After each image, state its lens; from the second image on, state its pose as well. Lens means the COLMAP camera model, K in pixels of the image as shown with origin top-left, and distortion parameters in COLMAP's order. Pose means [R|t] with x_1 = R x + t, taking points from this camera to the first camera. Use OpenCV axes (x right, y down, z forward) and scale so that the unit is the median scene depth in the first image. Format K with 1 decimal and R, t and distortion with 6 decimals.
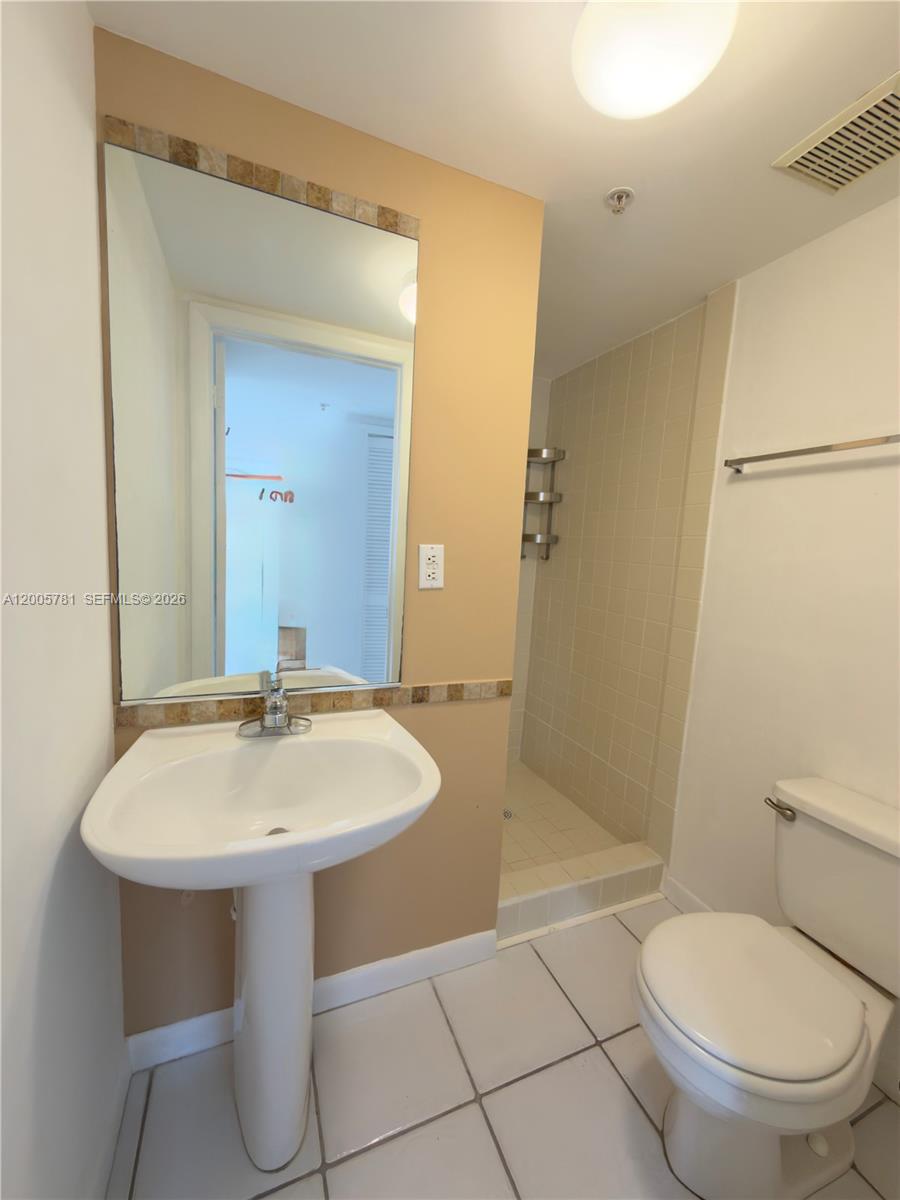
lens RADIAL K [[479.0, 0, 446.9], [0, 479.0, 597.0], [0, 0, 1]] dist [-0.001846, 0.000144]
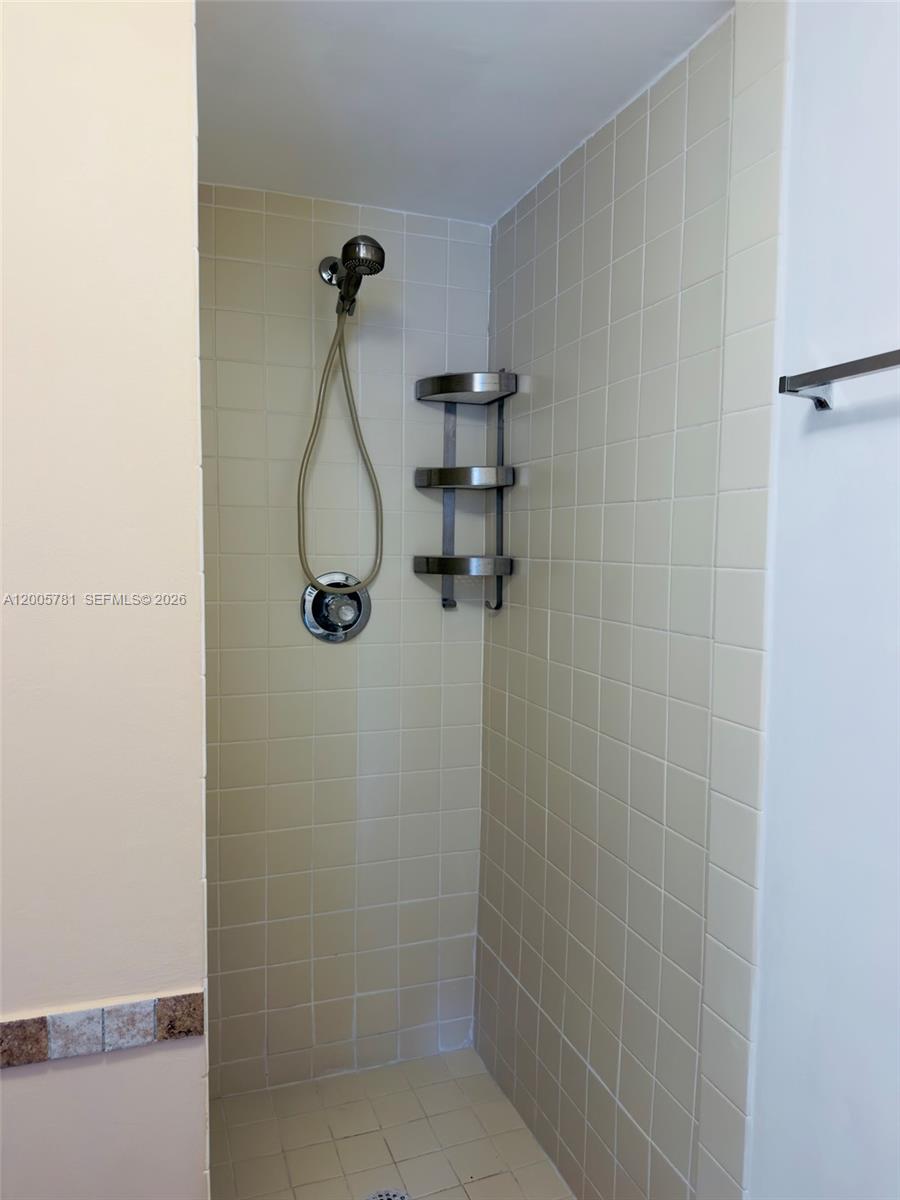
lens RADIAL K [[840.7, 0, 447.3], [0, 840.7, 602.5], [0, 0, 1]] dist [0.022278, -0.023633]
pose [[0.997358, -0.039722, -0.060817, 0.222686], [0.037078, 0.998343, -0.044012, -0.054792], [0.062464, 0.041641, 0.997178, 0.201961]]
